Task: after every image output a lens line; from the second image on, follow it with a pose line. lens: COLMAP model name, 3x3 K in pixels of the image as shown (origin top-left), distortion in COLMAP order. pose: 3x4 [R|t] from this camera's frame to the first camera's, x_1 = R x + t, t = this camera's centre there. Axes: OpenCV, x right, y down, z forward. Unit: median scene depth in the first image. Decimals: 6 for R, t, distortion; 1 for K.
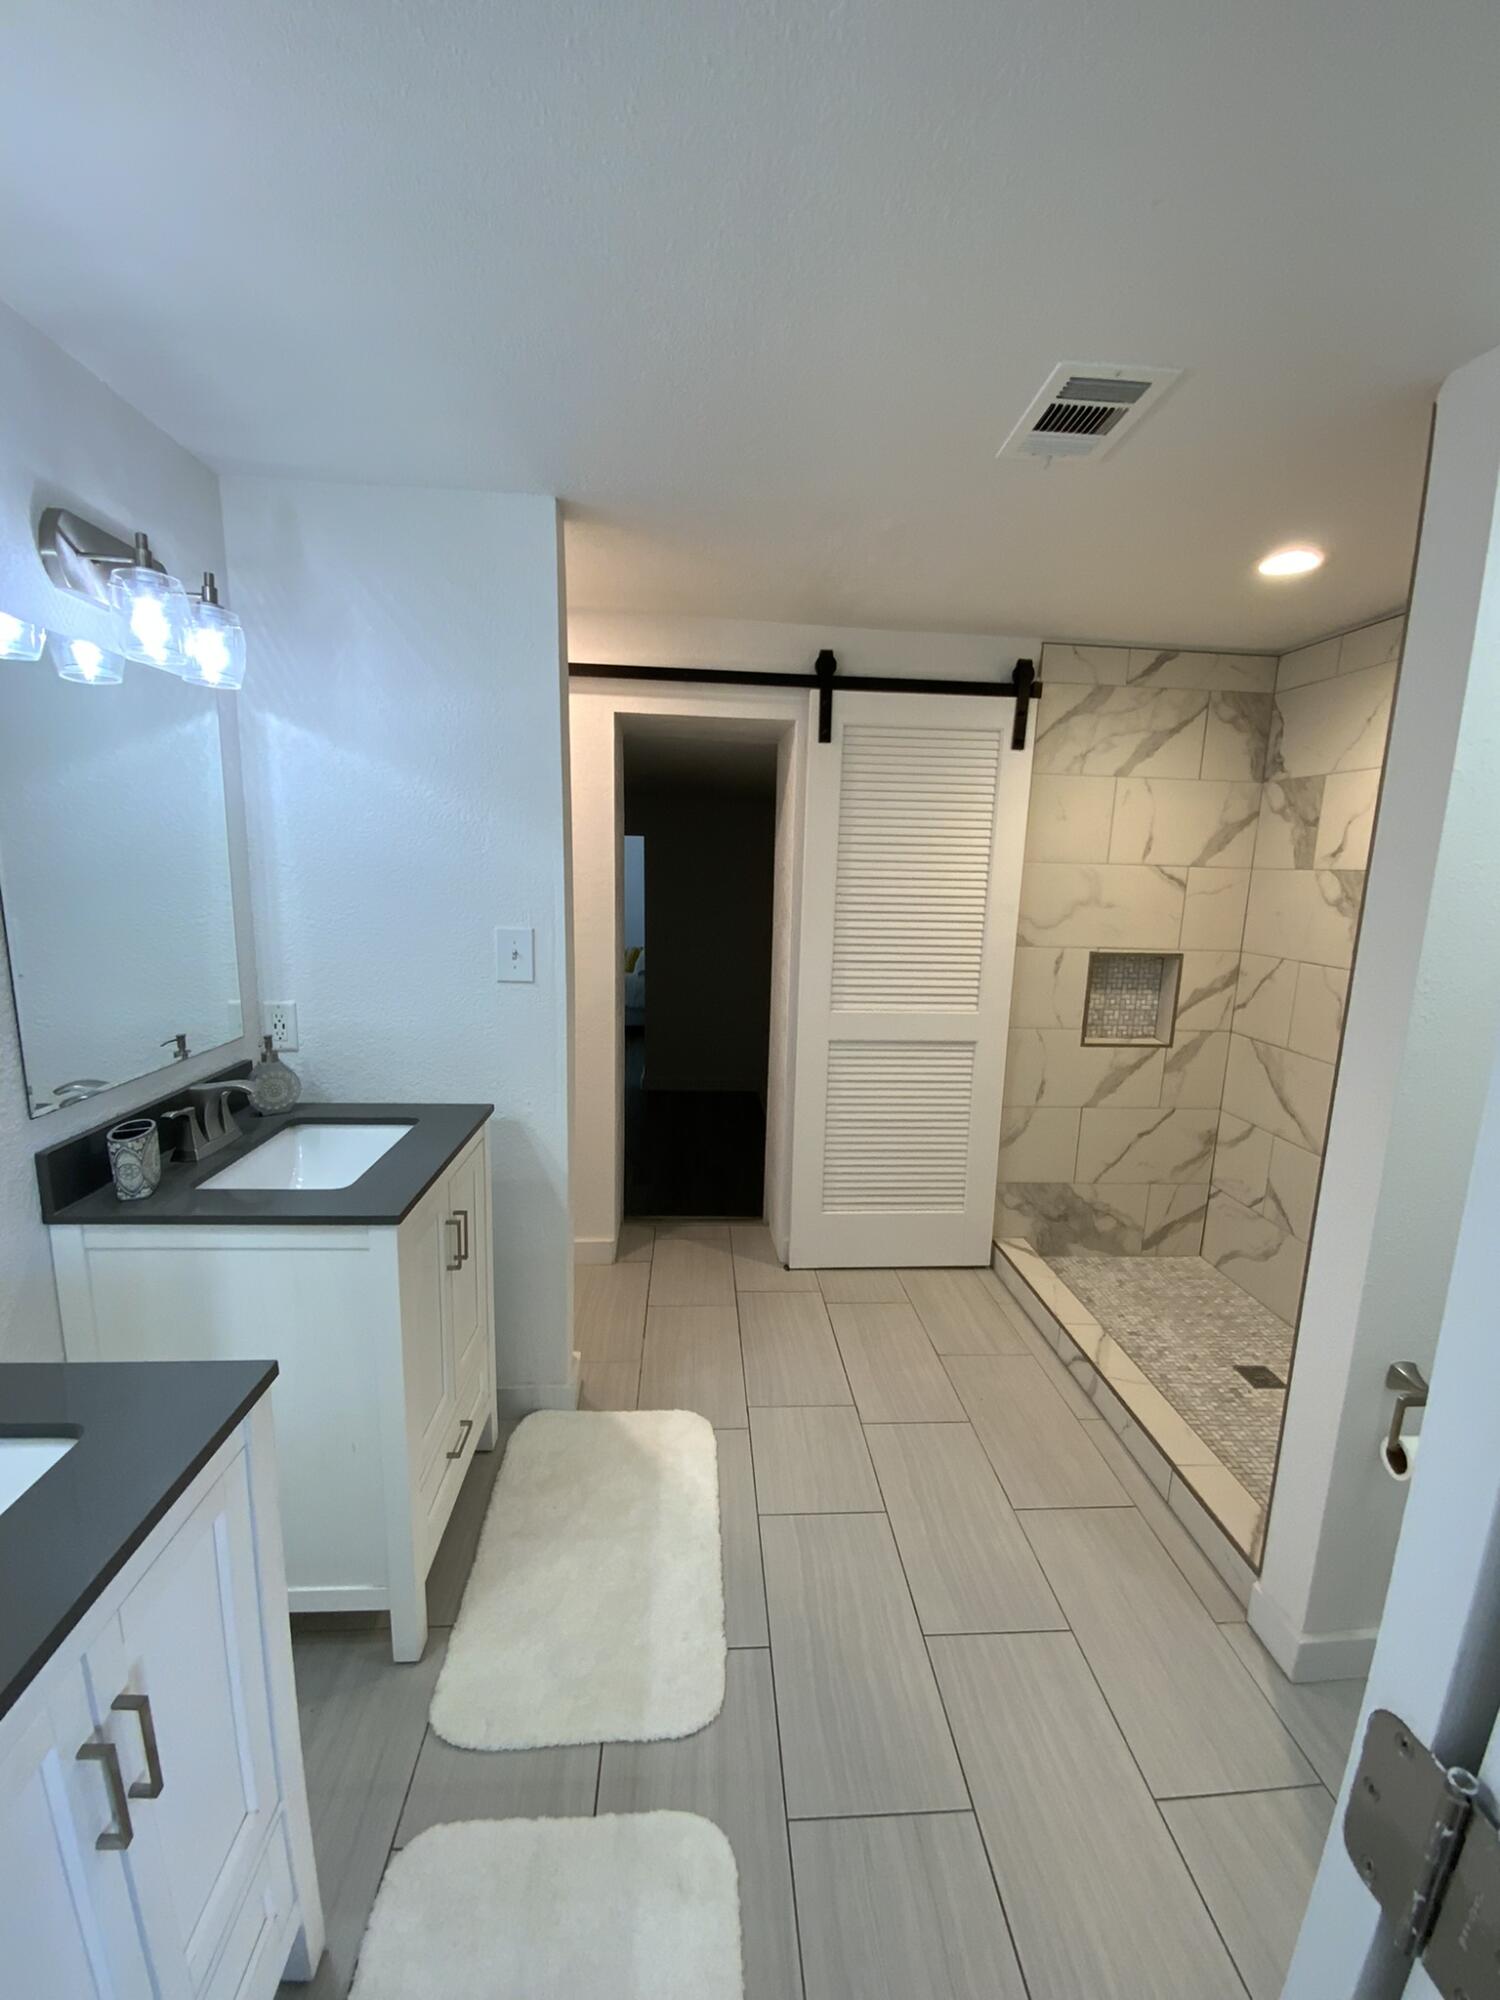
lens RADIAL K [[807.9, 0, 750.0], [0, 807.9, 1000.0], [0, 0, 1]] dist [0.005684, -0.008219]
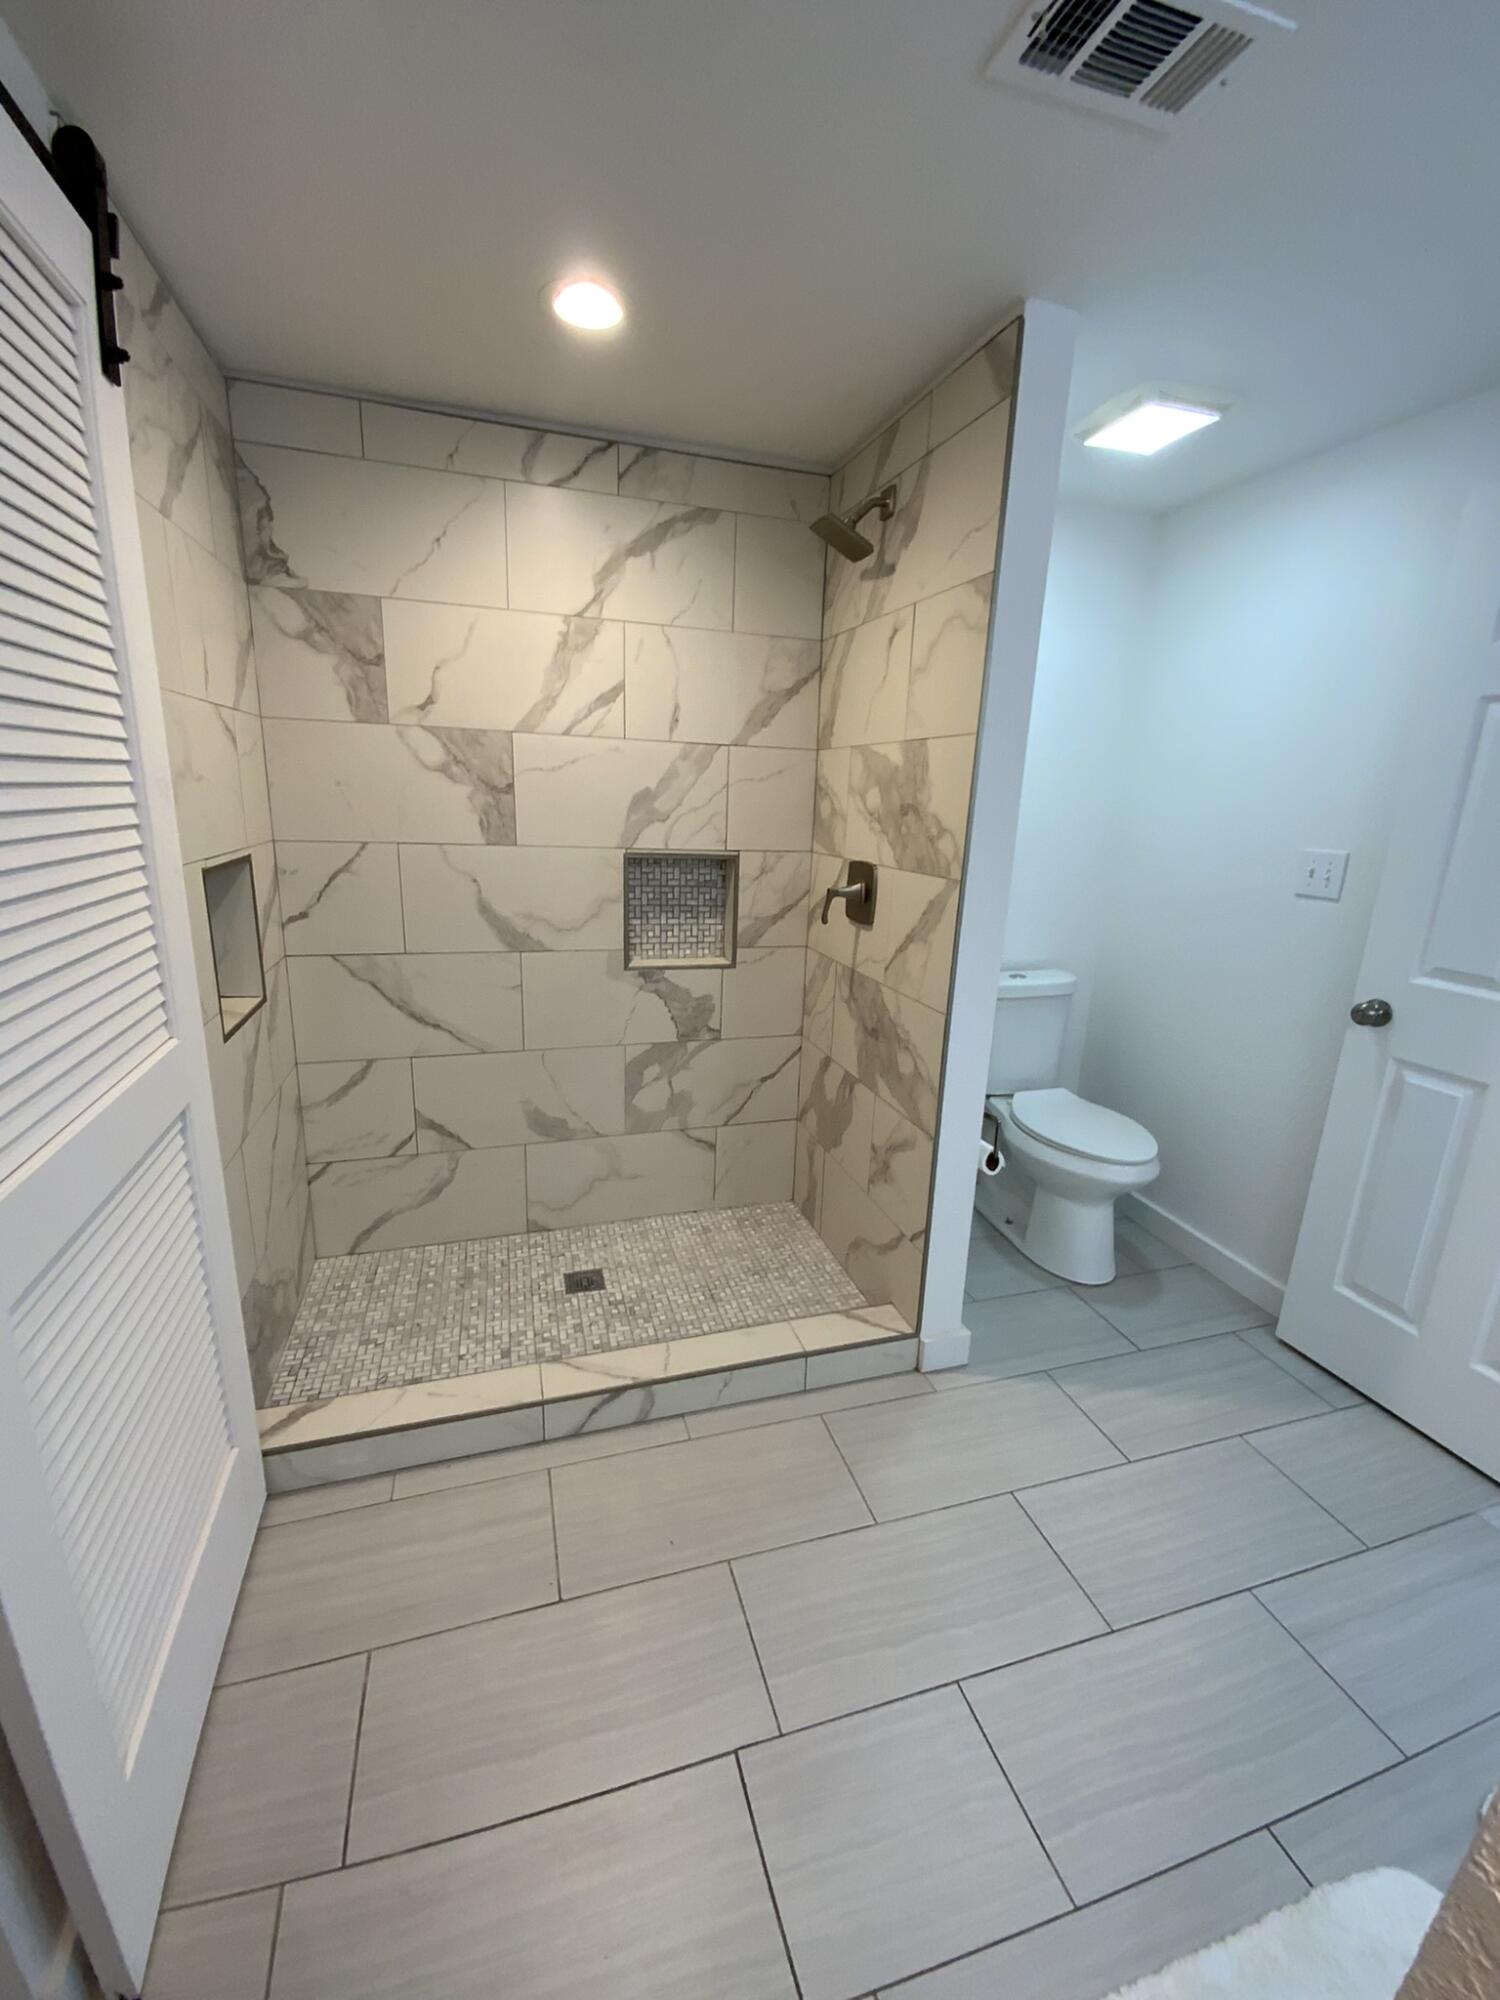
lens RADIAL K [[807.9, 0, 750.0], [0, 807.9, 1000.0], [0, 0, 1]] dist [0.005684, -0.008219]
pose [[-0.218725, -0.278318, 0.935253, -0.185272], [0.124601, 0.942648, 0.309659, -0.102960], [-0.967798, 0.184264, -0.171502, 0.802166]]
